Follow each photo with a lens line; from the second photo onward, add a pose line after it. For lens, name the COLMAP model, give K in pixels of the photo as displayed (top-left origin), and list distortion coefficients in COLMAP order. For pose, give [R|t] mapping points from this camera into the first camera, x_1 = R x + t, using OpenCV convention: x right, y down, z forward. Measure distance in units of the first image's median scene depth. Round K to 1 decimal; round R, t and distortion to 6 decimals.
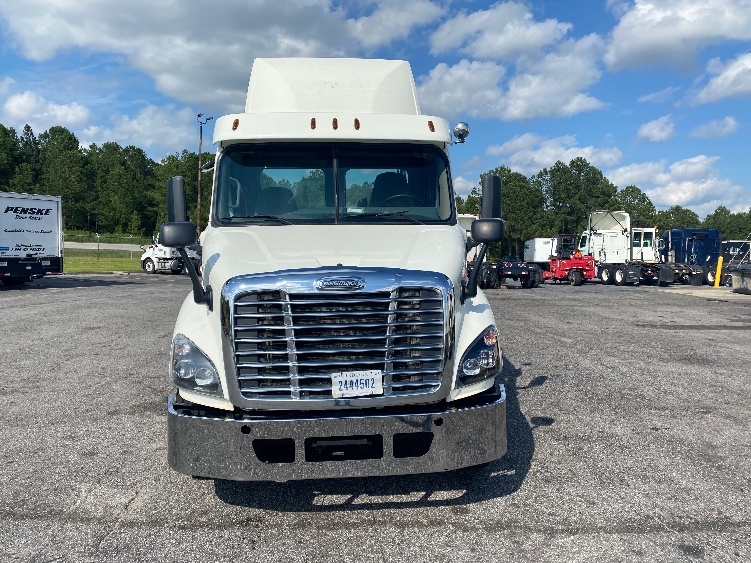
lens RADIAL K [[587.0, 0, 379.7], [0, 587.0, 296.8], [0, 0, 1]] dist [0.003857, 0.003729]
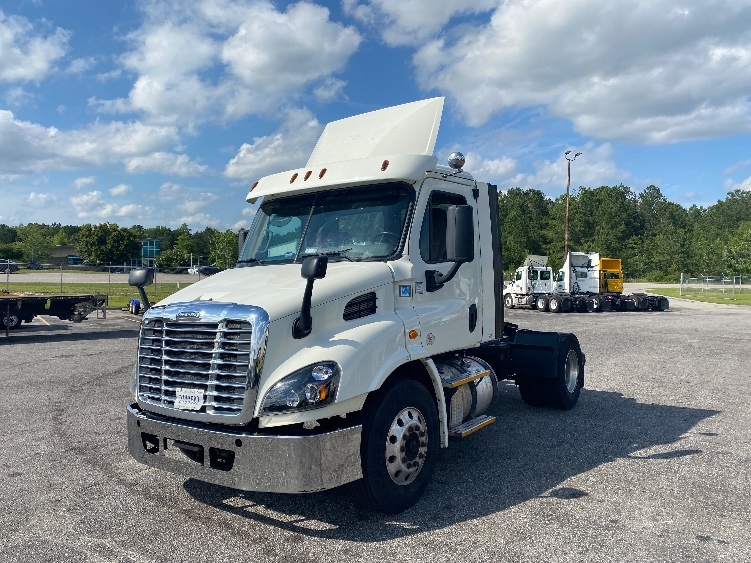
lens RADIAL K [[587.0, 0, 379.7], [0, 587.0, 296.8], [0, 0, 1]] dist [0.003857, 0.003729]
pose [[0.757872, 0.001985, -0.652400, 0.126824], [-0.041204, 0.998145, -0.044829, -0.002709], [0.651100, 0.060857, 0.756548, 0.040256]]
